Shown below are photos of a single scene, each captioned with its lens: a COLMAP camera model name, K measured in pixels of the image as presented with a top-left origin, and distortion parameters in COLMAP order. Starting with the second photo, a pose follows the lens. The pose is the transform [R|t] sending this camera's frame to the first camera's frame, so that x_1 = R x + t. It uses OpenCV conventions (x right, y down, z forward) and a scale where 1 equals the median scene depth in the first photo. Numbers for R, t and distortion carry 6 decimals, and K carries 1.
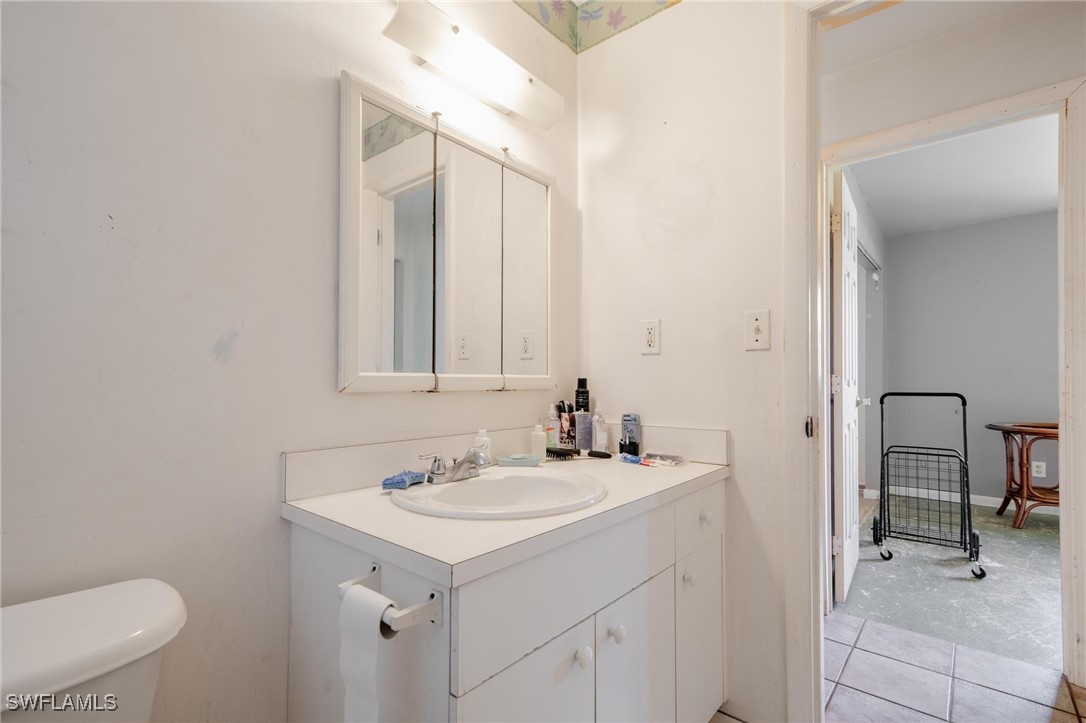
lens RADIAL K [[500.3, 0, 550.3], [0, 500.3, 369.8], [0, 0, 1]] dist [0.018911, -0.000285]
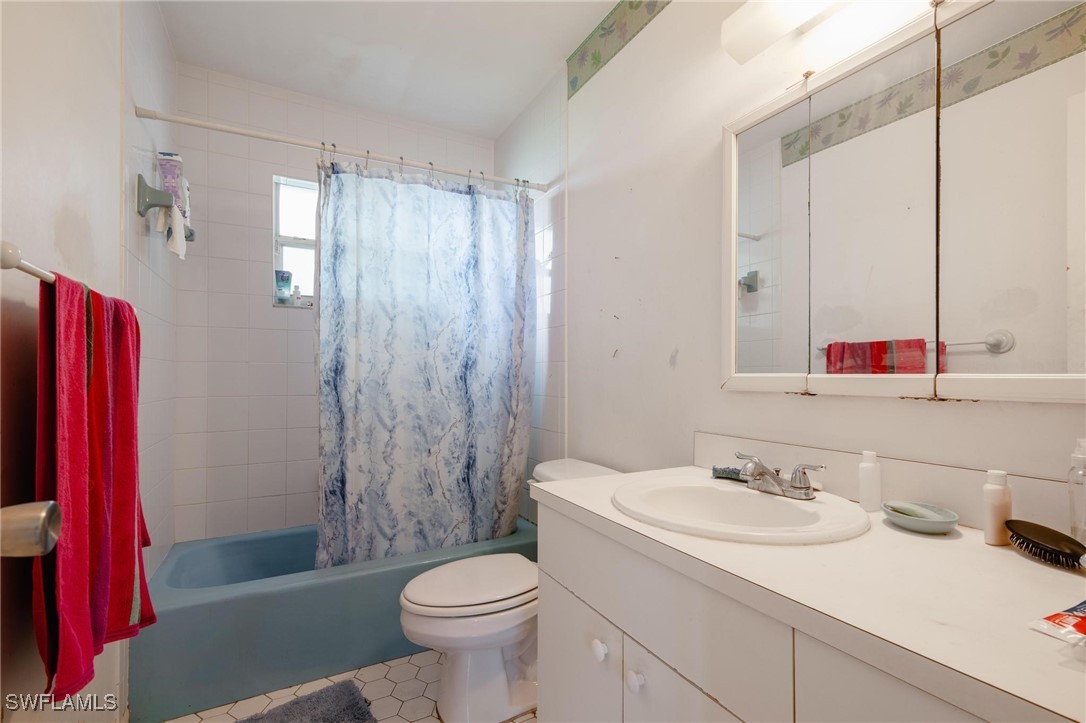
lens RADIAL K [[500.3, 0, 547.0], [0, 500.3, 365.9], [0, 0, 1]] dist [0.018911, -0.000285]
pose [[-0.373440, -0.023801, -0.927349, 0.858342], [0.010826, 0.999491, -0.030012, 0.018234], [0.927591, -0.021247, -0.372992, 1.039598]]
